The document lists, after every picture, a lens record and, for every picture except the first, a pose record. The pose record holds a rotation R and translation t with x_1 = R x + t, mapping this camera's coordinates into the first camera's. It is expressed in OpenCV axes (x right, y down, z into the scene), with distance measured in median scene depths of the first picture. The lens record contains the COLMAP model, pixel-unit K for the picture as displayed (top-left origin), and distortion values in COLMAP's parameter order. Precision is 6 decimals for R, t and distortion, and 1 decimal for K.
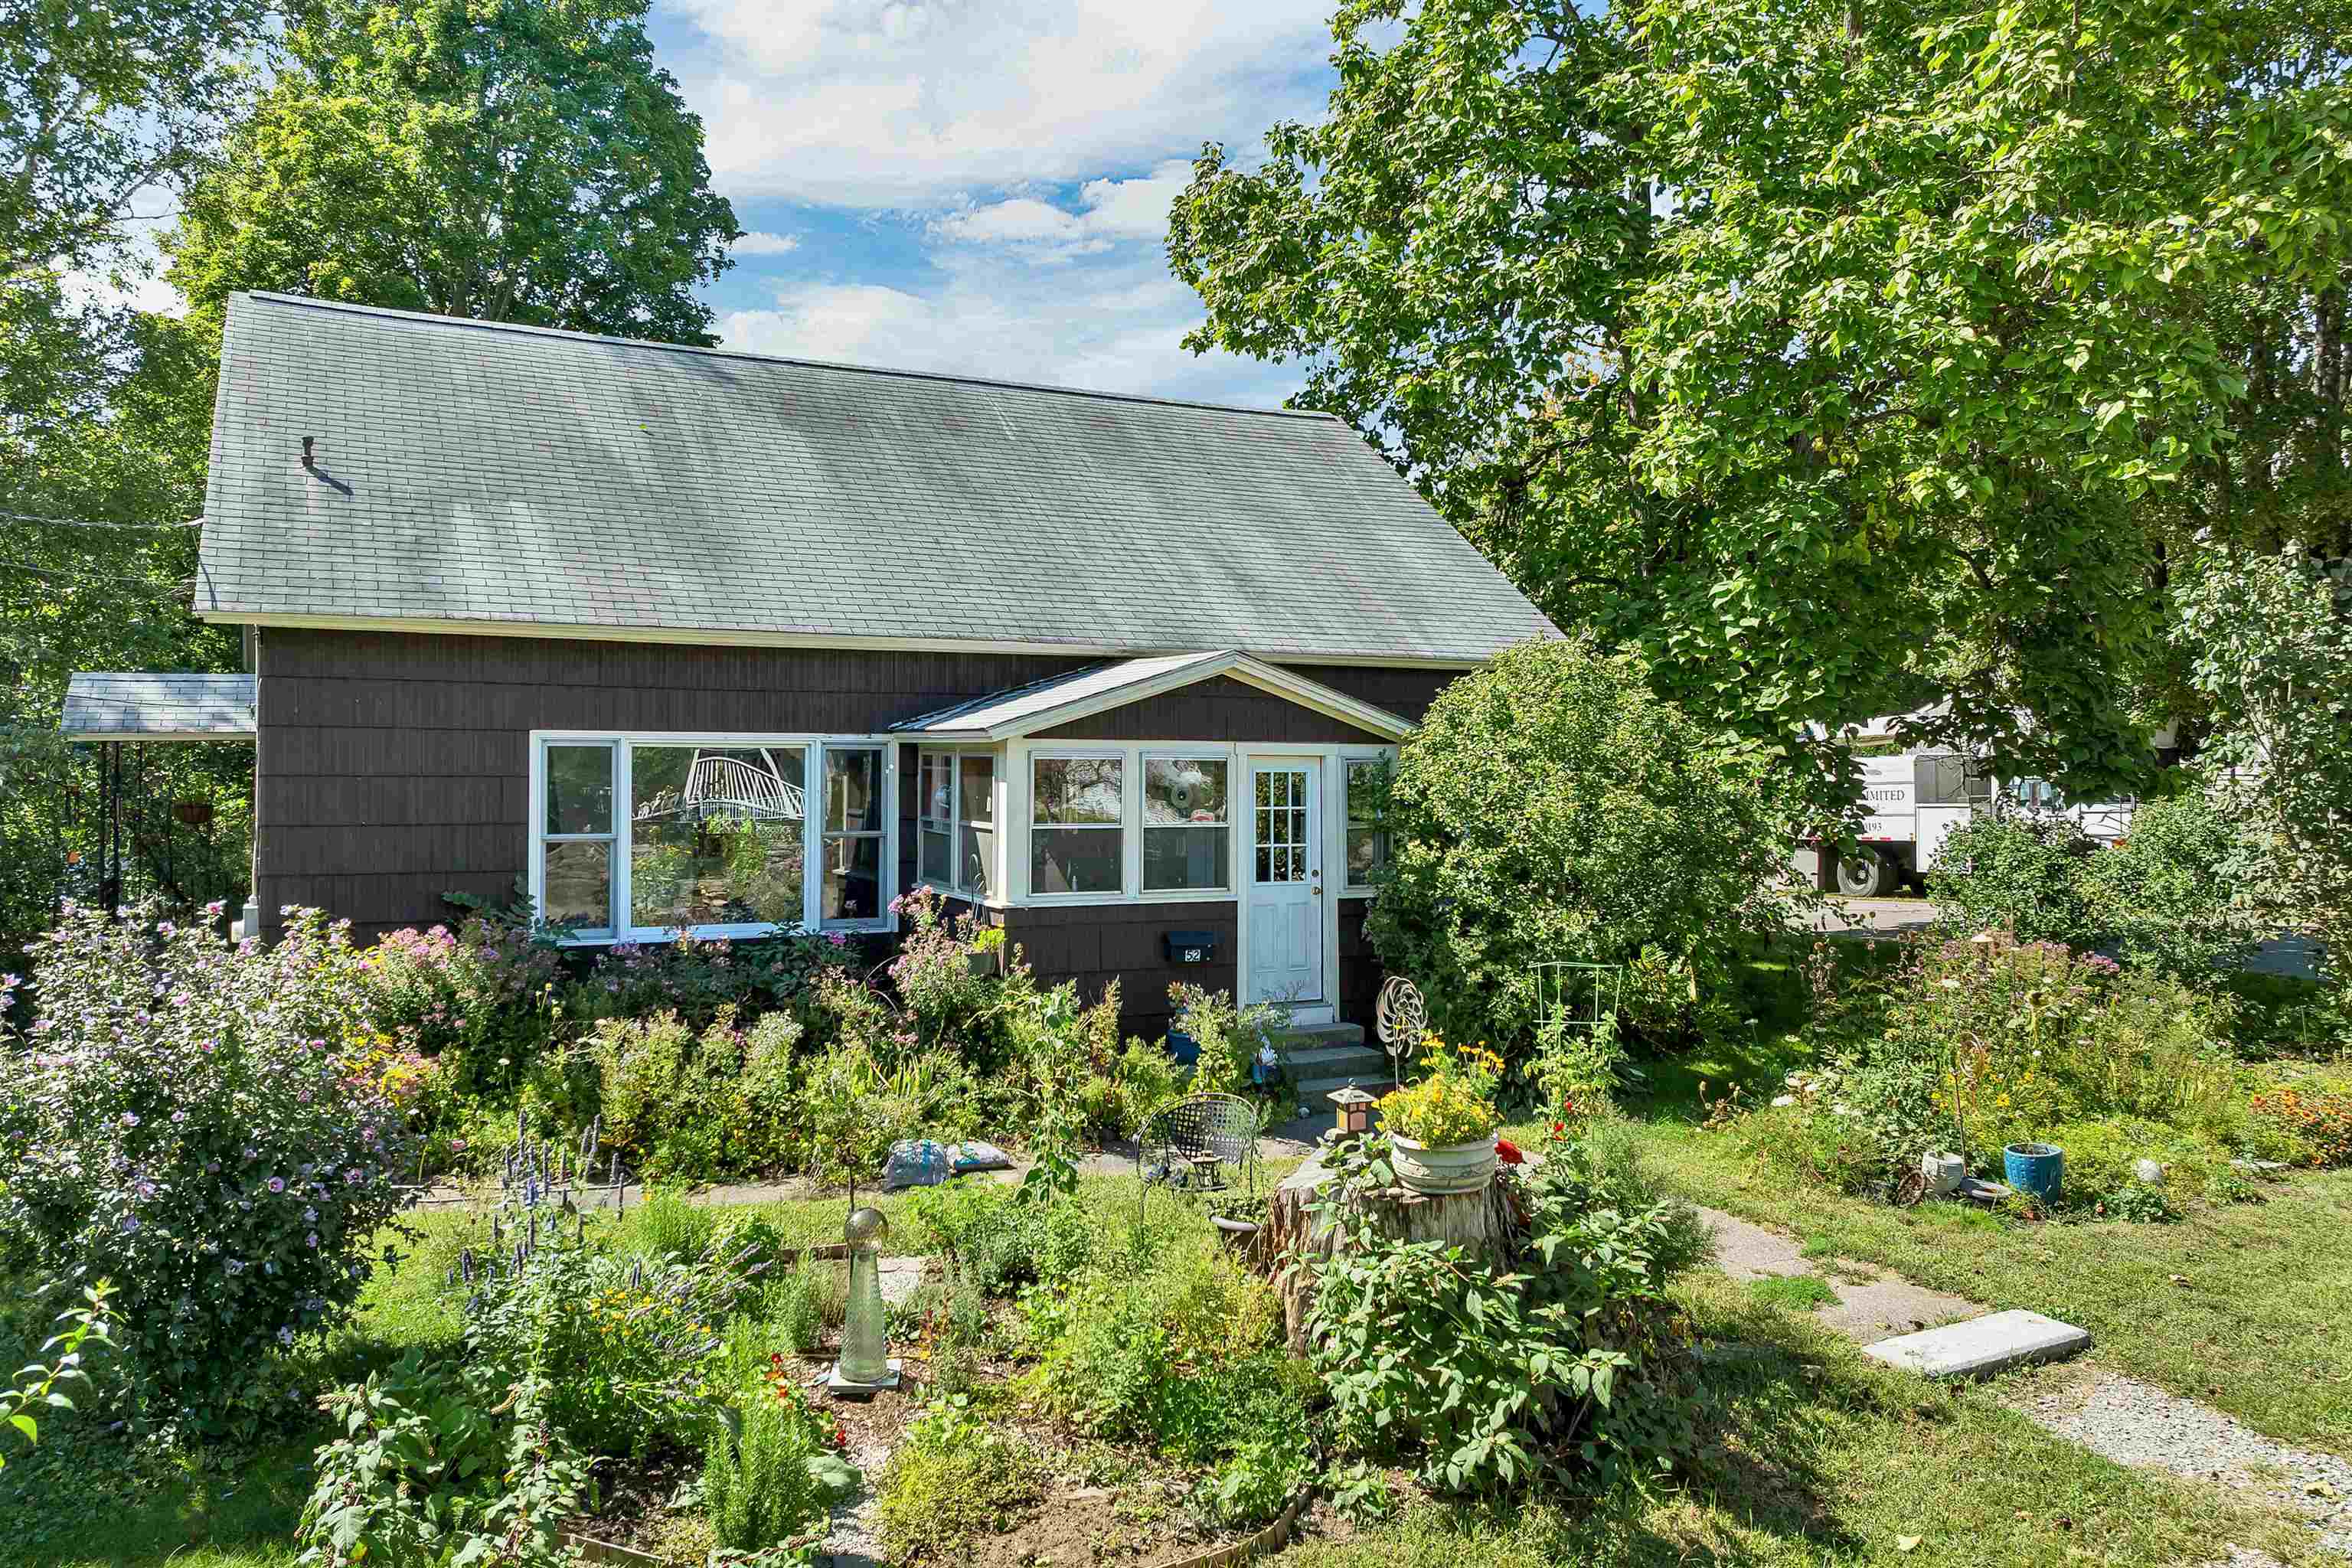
lens RADIAL K [[1672.1, 0, 1176.4], [0, 1672.1, 757.8], [0, 0, 1]] dist [-0.007923, -0.002648]
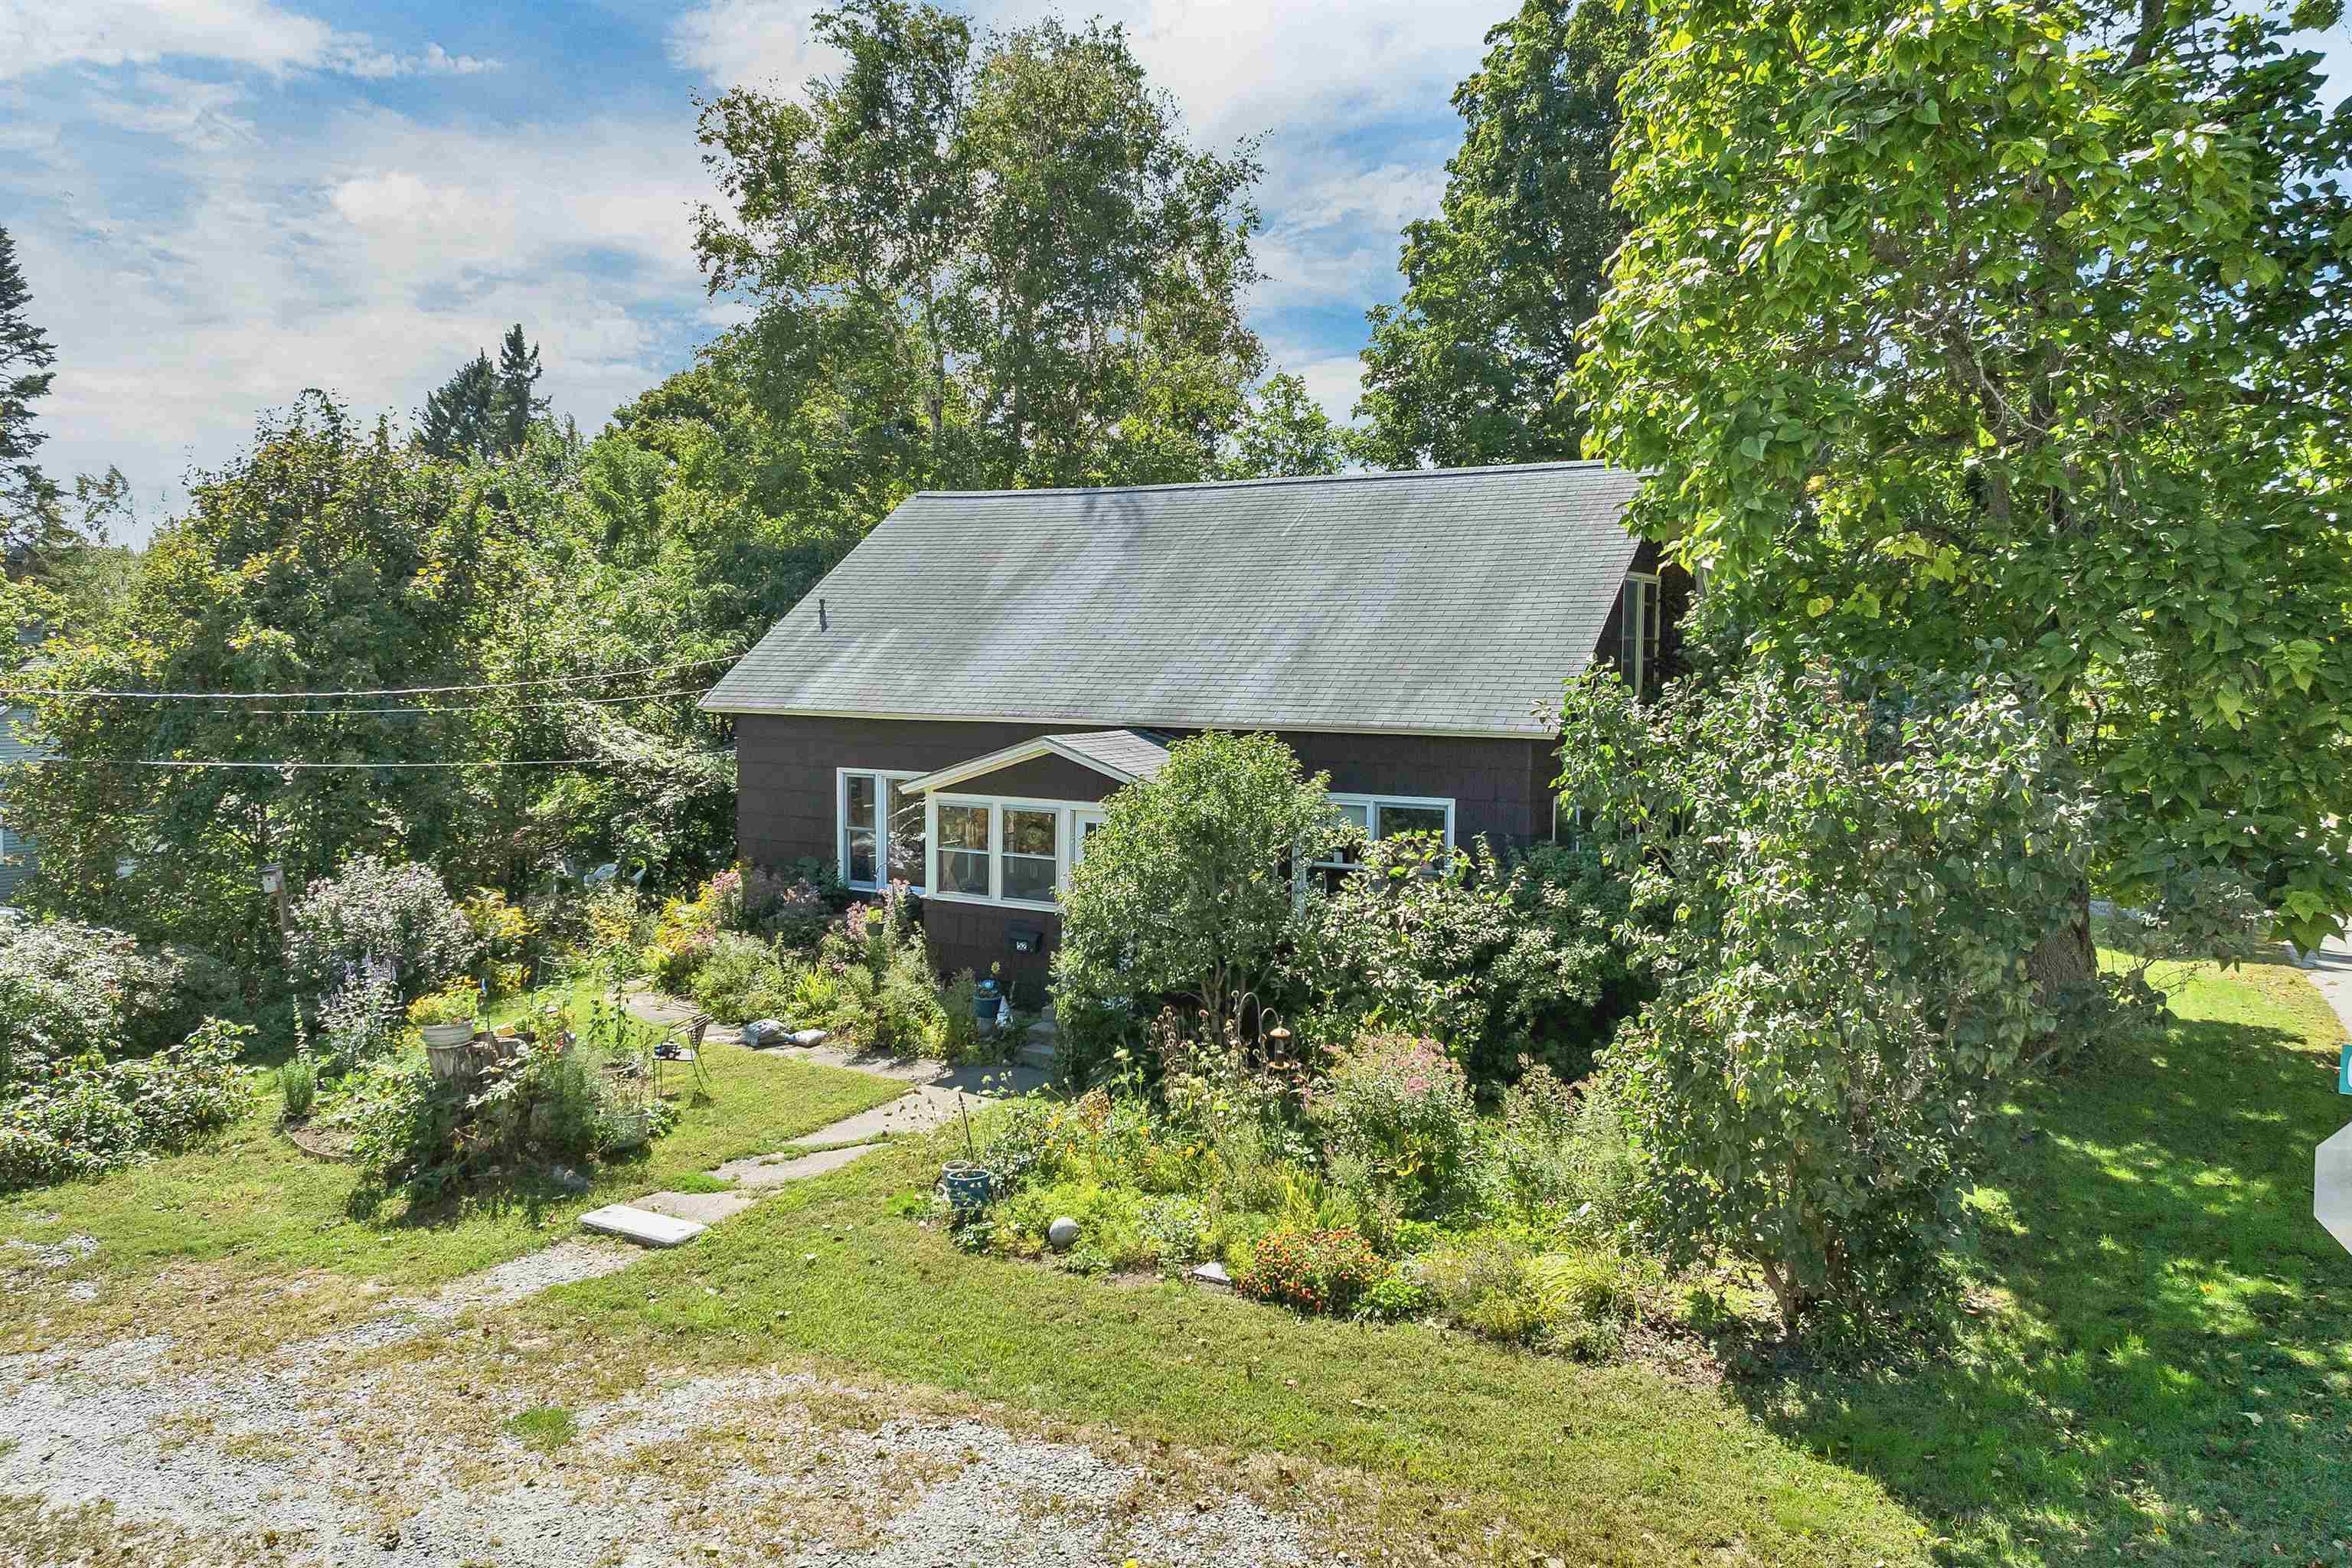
lens RADIAL K [[1653.7, 0, 1182.7], [0, 1653.7, 765.9], [0, 0, 1]] dist [0.002122, -0.005843]
pose [[0.542716, 0.056716, -0.837999, 1.260018], [-0.004555, 0.997902, 0.064589, -0.129686], [0.839904, -0.031237, 0.541836, 0.333672]]
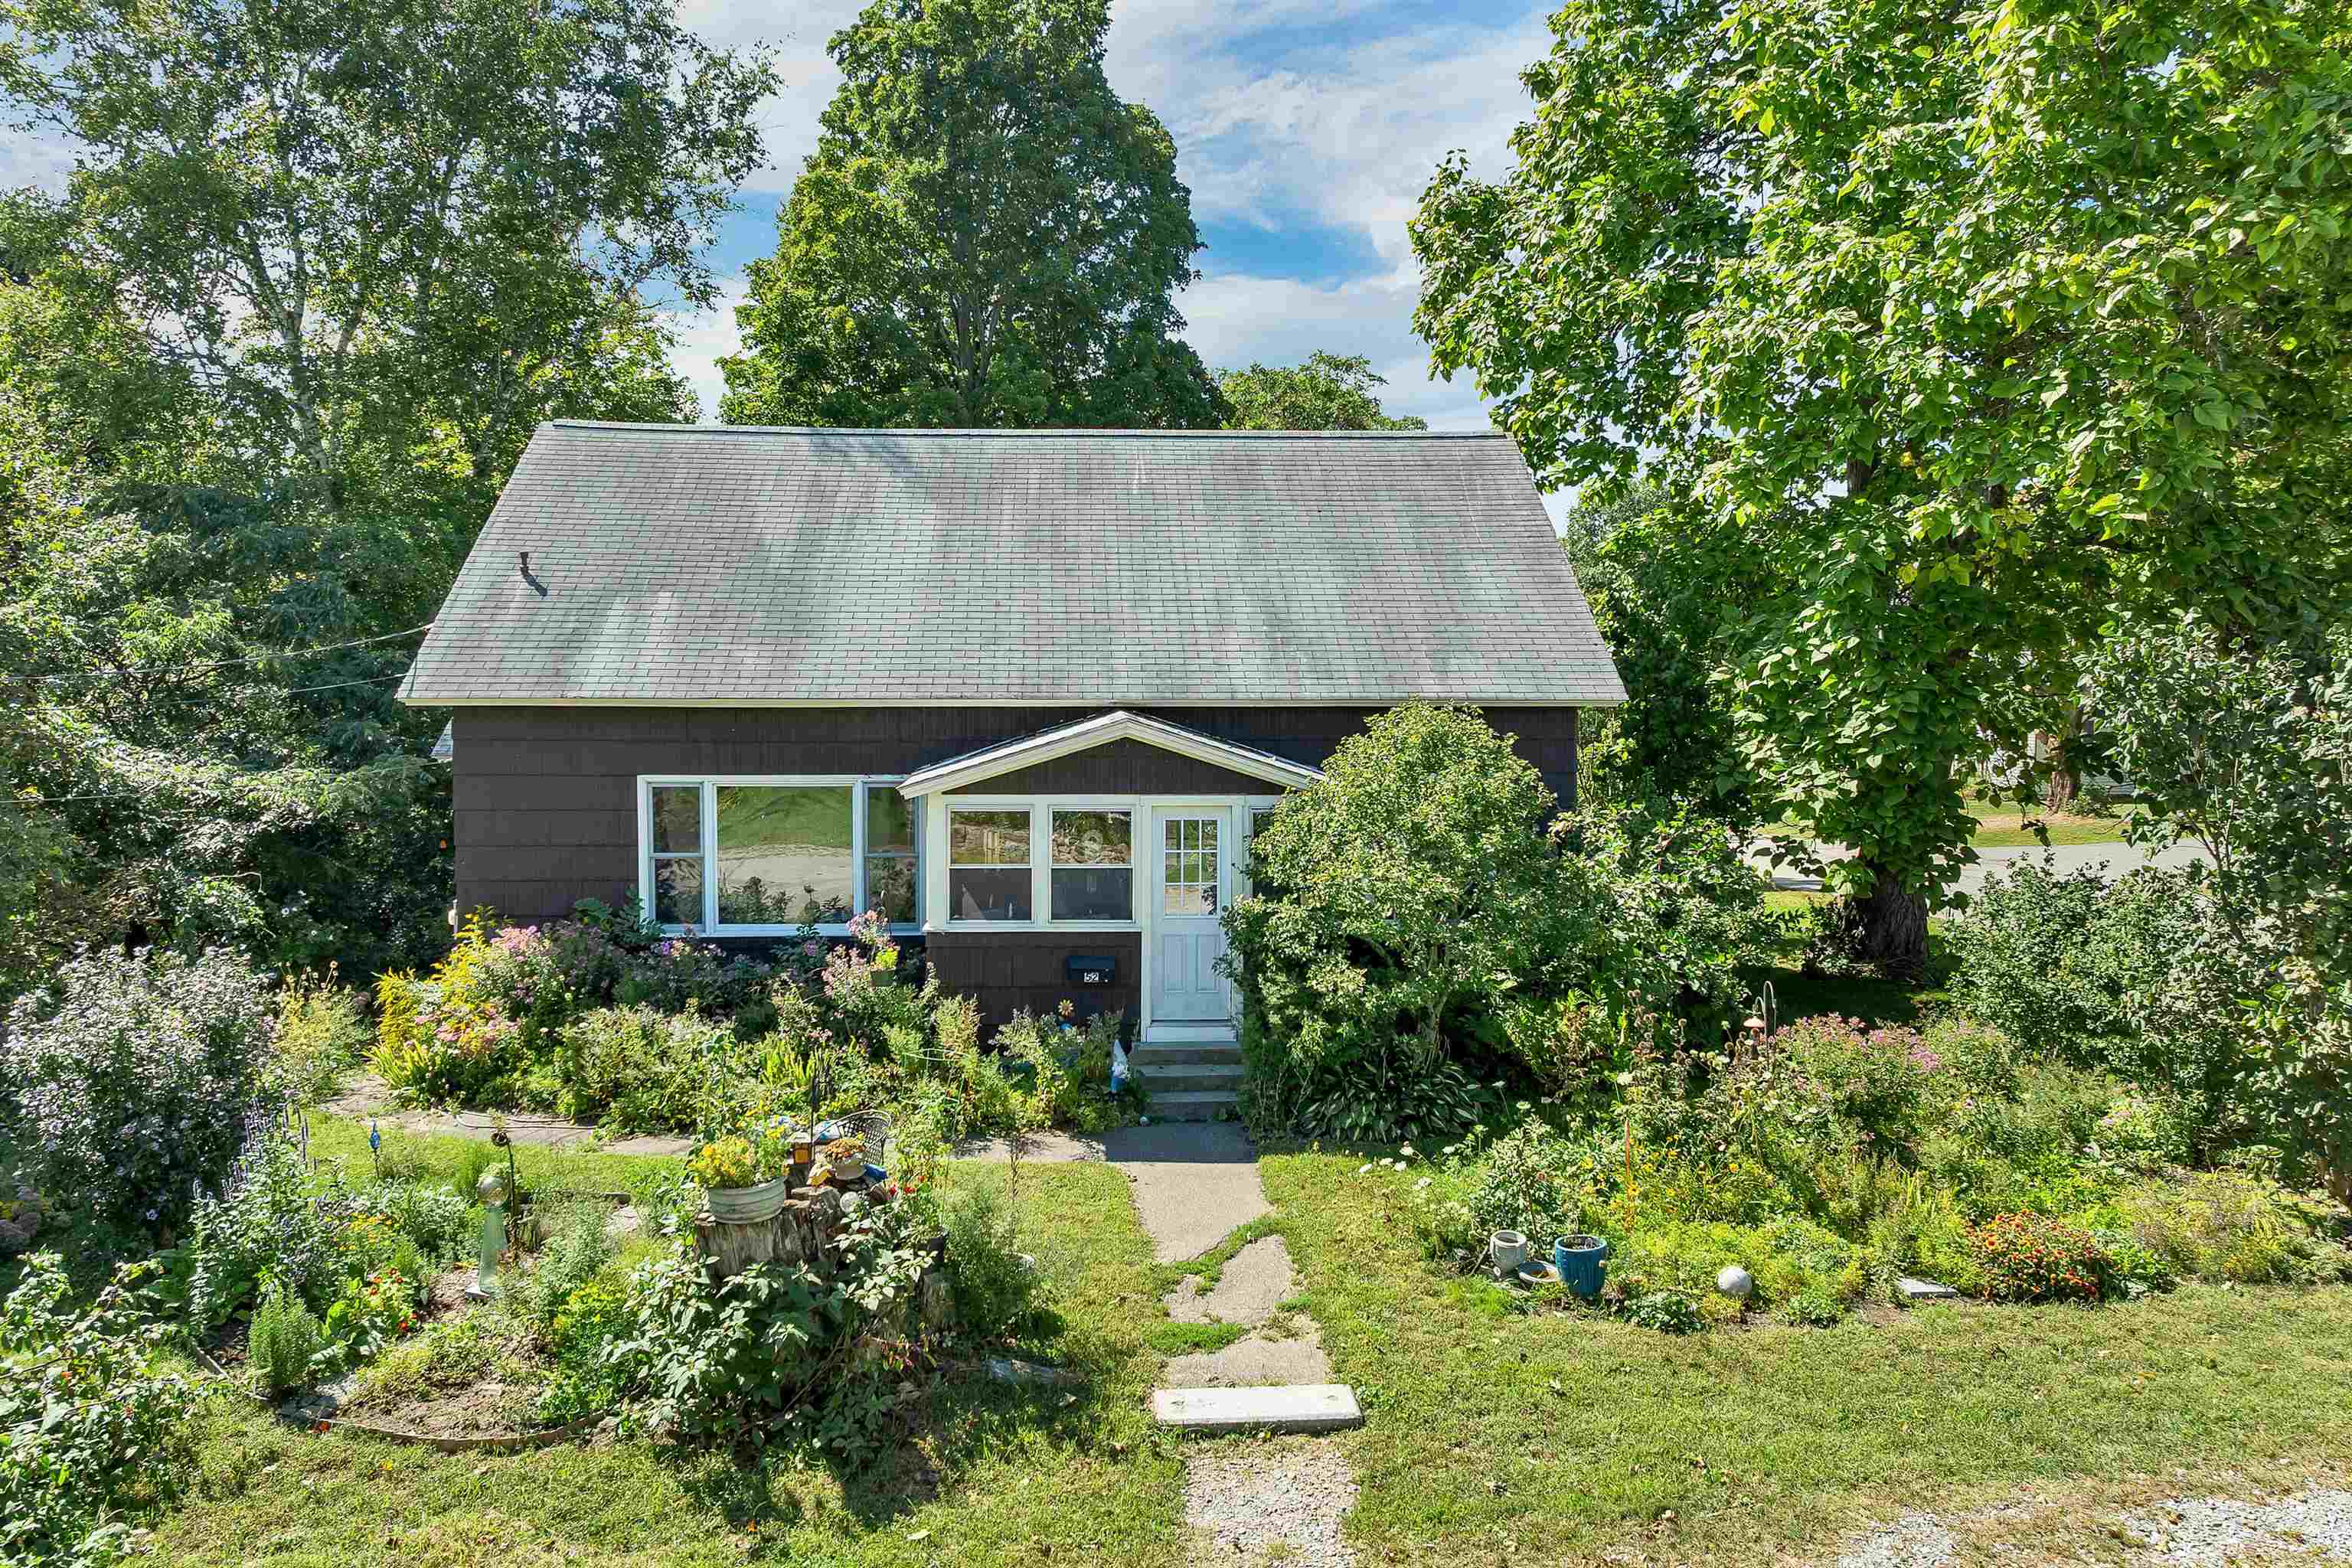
lens RADIAL K [[1653.7, 0, 1182.7], [0, 1653.7, 765.9], [0, 0, 1]] dist [0.002122, -0.005843]
pose [[0.918747, 0.023026, -0.394176, 0.516420], [0.001522, 0.998084, 0.061850, -0.101371], [0.394845, -0.057425, 0.916951, -0.039477]]
